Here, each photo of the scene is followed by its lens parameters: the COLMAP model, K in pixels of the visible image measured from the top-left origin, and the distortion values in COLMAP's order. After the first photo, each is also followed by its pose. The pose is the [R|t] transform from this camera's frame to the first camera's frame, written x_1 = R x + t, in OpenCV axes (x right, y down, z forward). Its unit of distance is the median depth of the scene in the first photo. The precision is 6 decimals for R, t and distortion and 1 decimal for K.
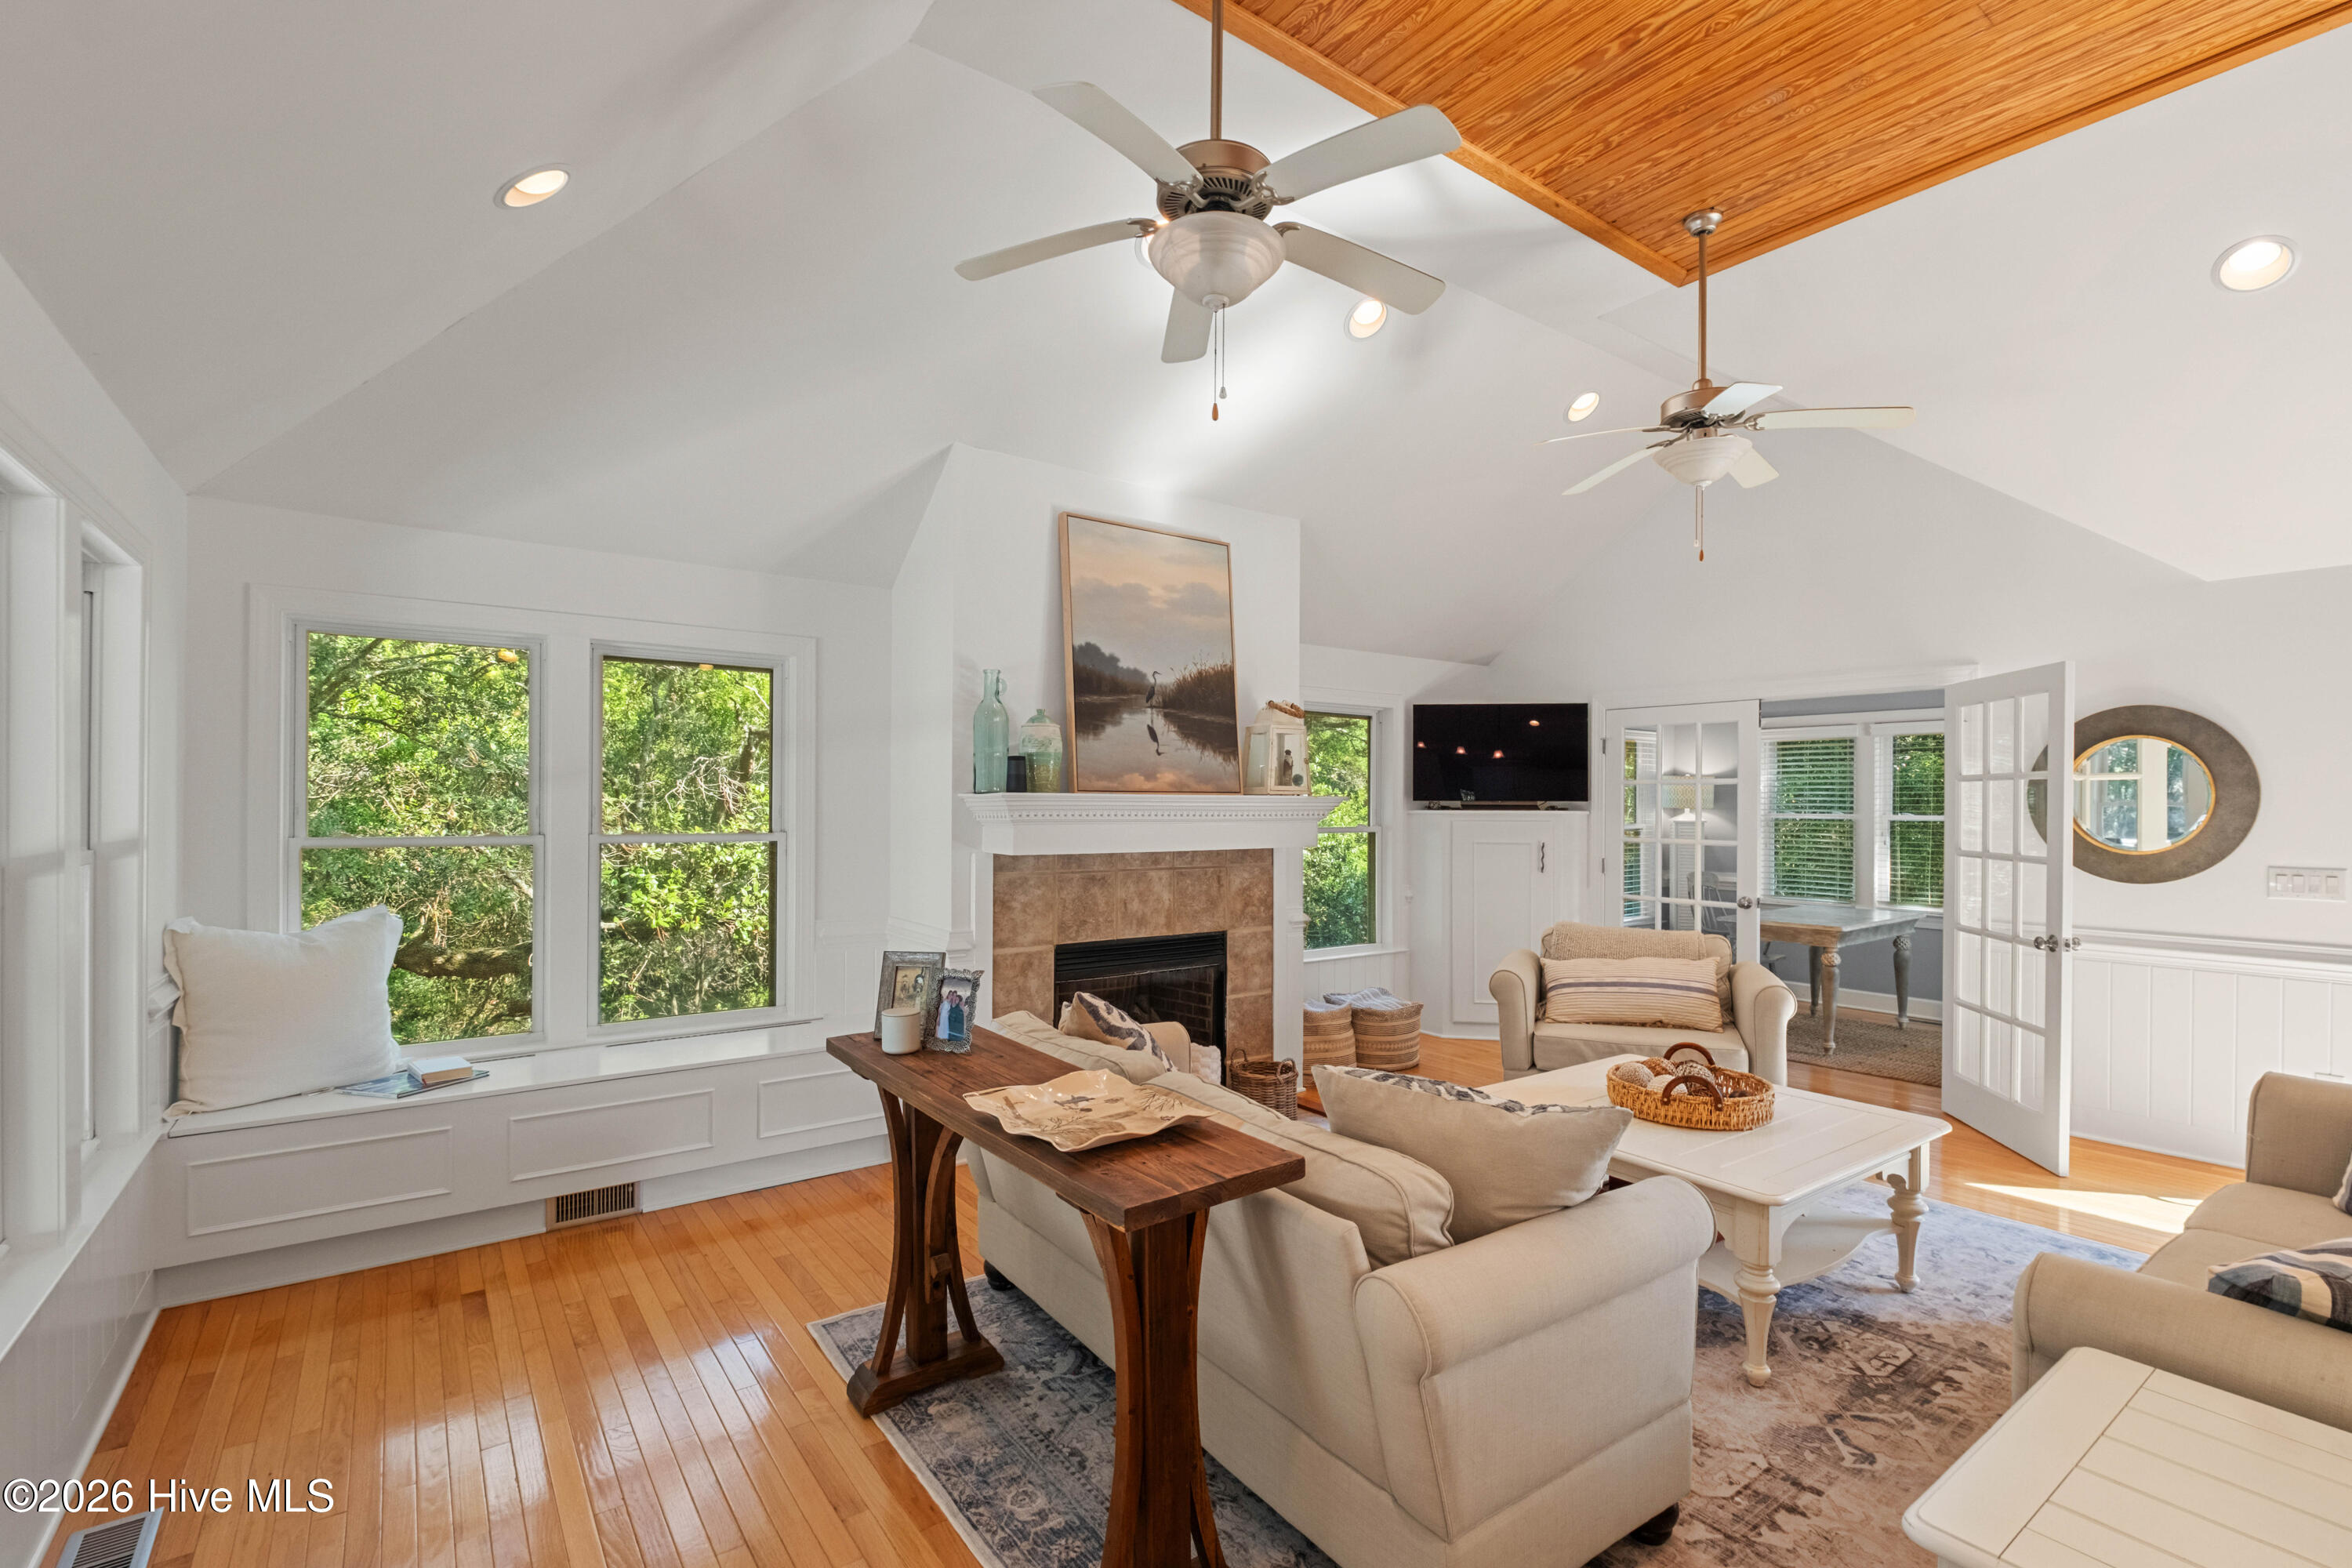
lens RADIAL K [[1021.9, 0, 1158.6], [0, 1021.9, 811.2], [0, 0, 1]] dist [0.000291, -0.003262]
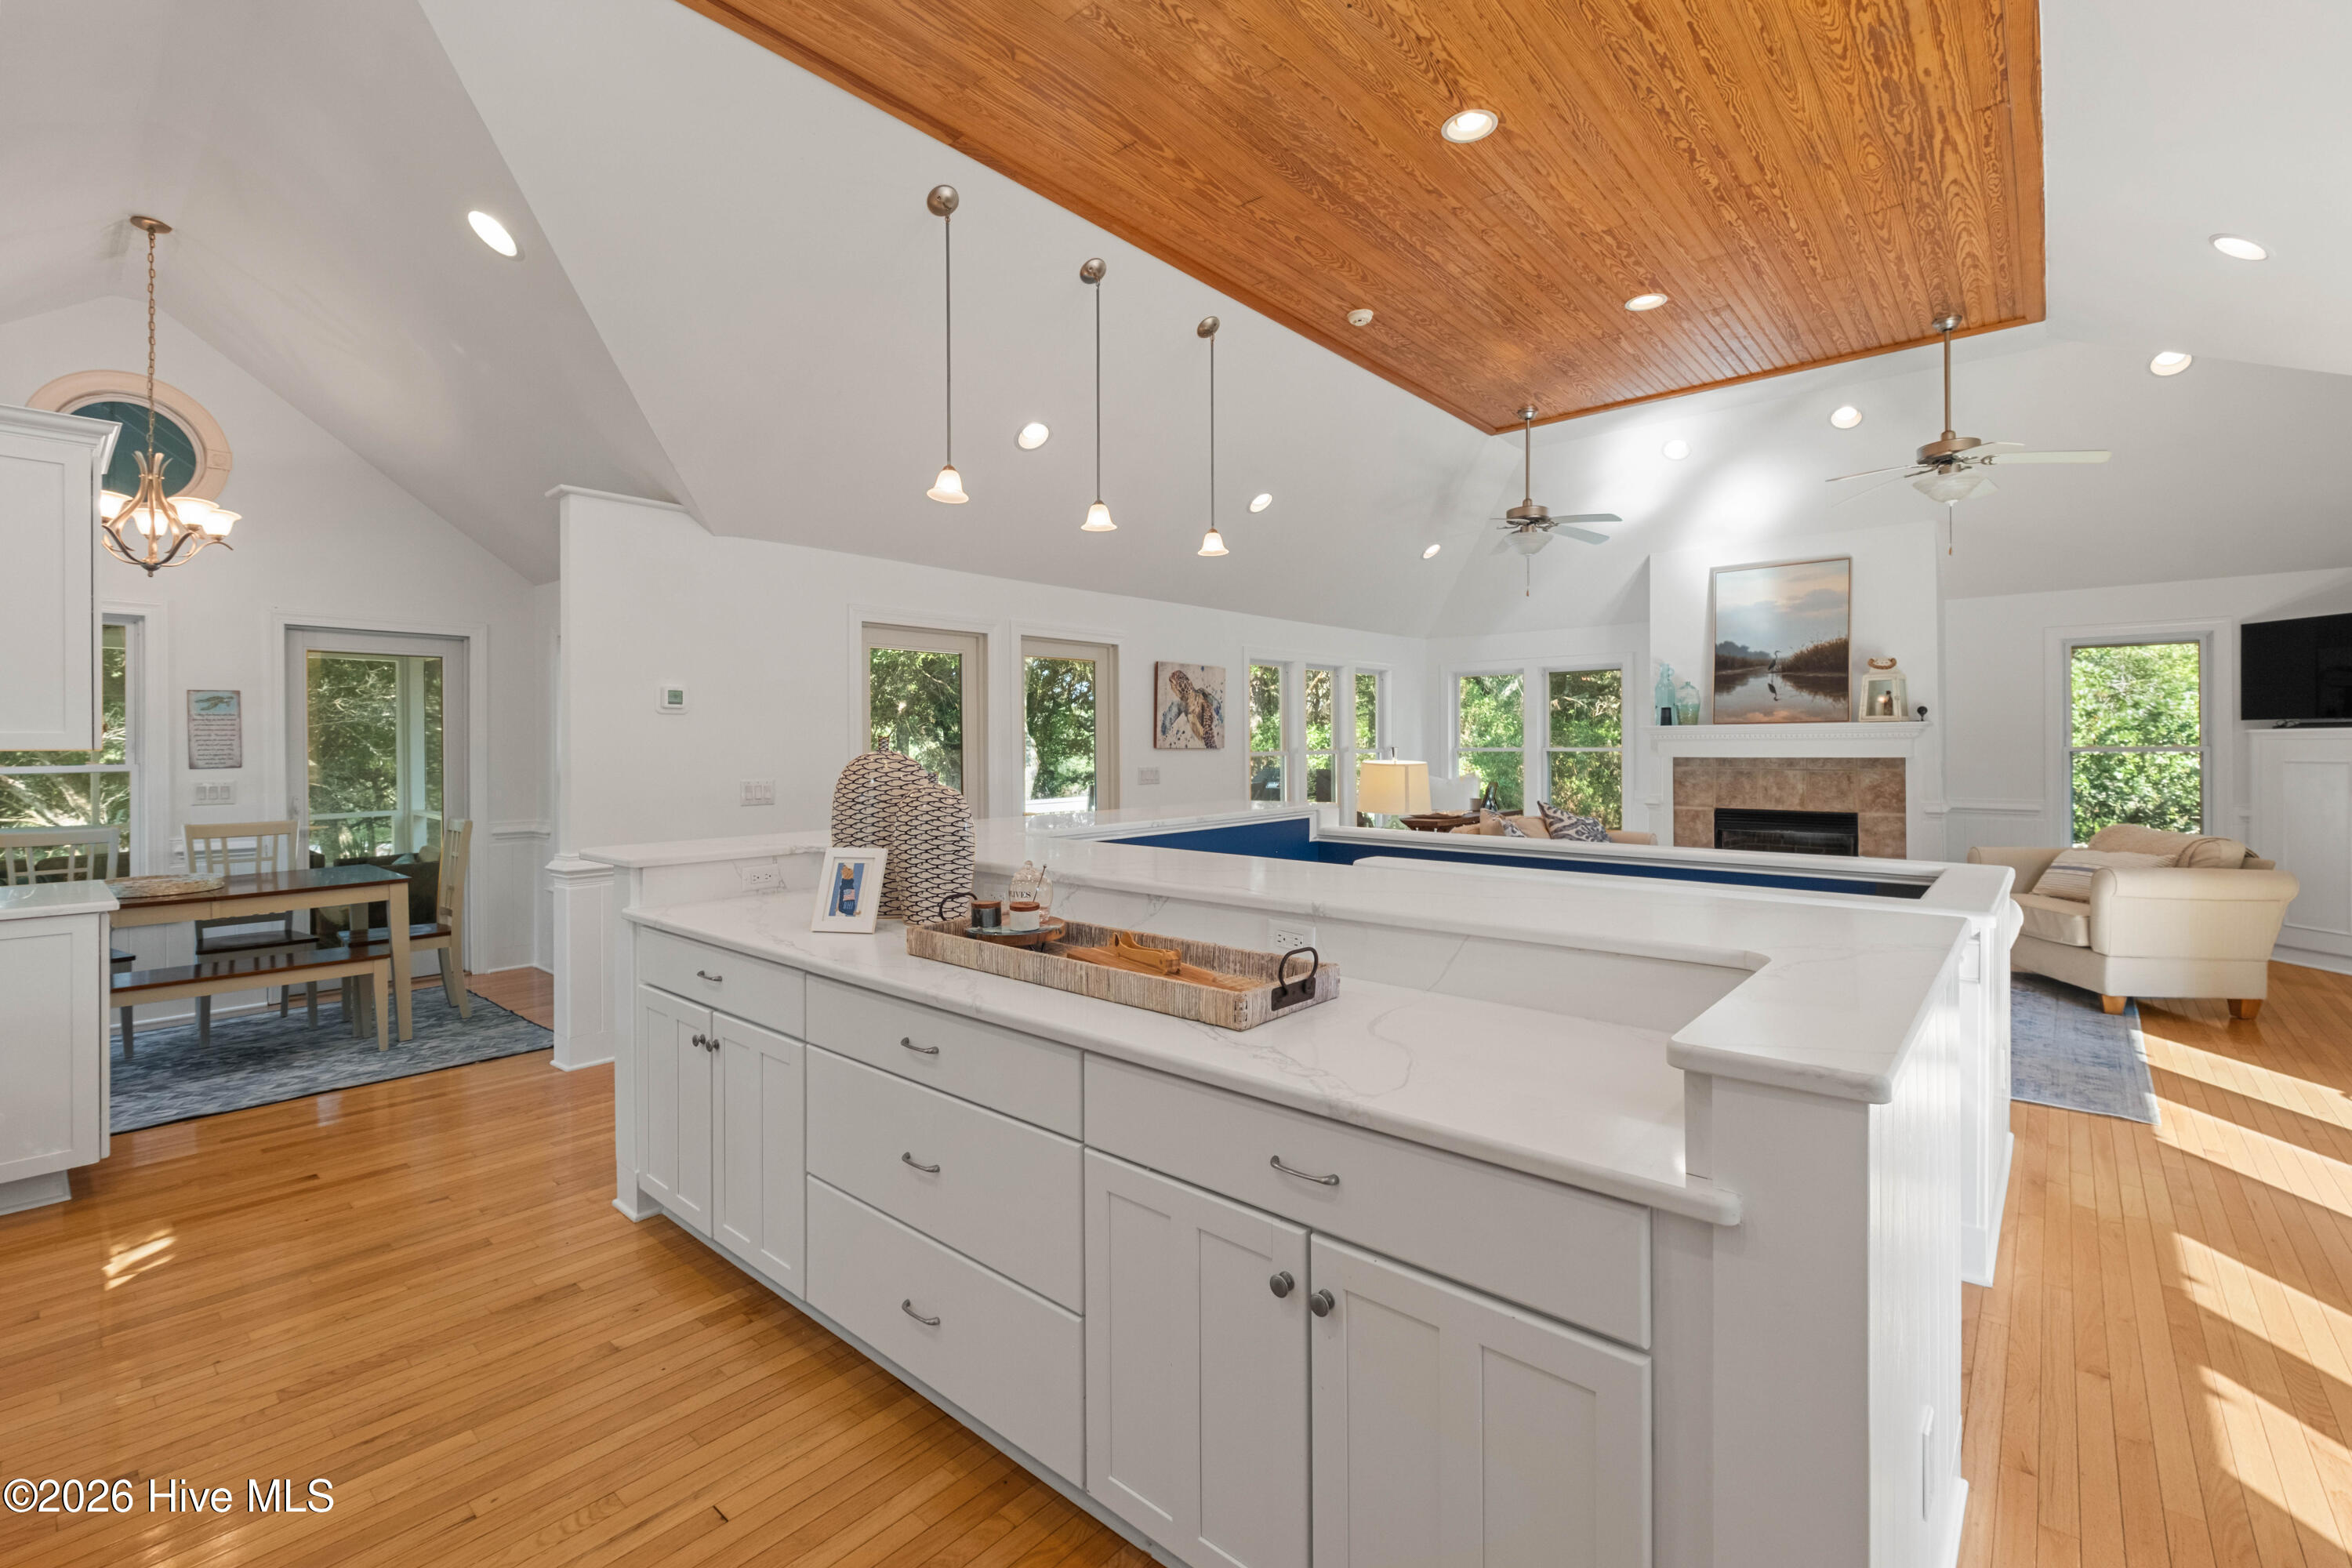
lens RADIAL K [[1021.9, 0, 1180.4], [0, 1021.9, 738.8], [0, 0, 1]] dist [0.000291, -0.003262]
pose [[0.222662, -0.009875, -0.974846, 1.417548], [0.003183, 0.999951, -0.009402, 0.020544], [0.974891, -0.001009, 0.222682, -0.328252]]
